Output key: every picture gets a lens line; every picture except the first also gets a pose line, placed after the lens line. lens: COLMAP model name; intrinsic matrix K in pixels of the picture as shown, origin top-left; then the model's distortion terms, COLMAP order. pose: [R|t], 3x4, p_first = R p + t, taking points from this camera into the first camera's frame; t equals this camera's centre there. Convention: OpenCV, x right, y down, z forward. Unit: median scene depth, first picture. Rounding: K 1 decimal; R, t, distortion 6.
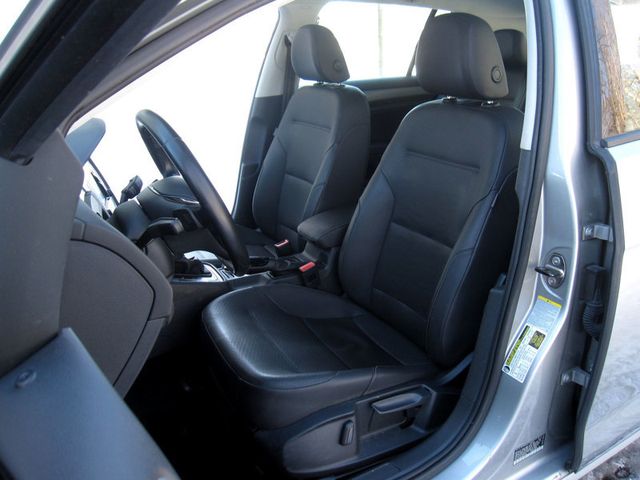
lens RADIAL K [[552.0, 0, 319.3], [0, 552.0, 239.5], [0, 0, 1]] dist [-0.018891, -0.004539]
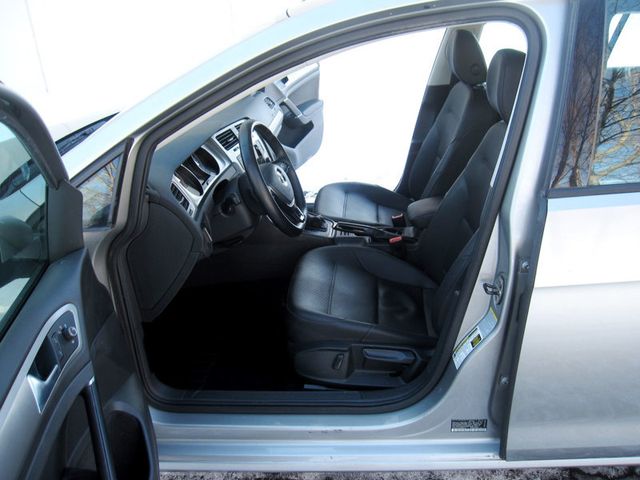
lens RADIAL K [[552.0, 0, 320.9], [0, 552.0, 240.6], [0, 0, 1]] dist [-0.018891, -0.004539]
pose [[0.830315, 0.217550, -0.513079, 0.621698], [-0.153316, 0.974304, 0.165002, -0.166868], [0.535791, -0.058340, 0.842333, -0.188946]]
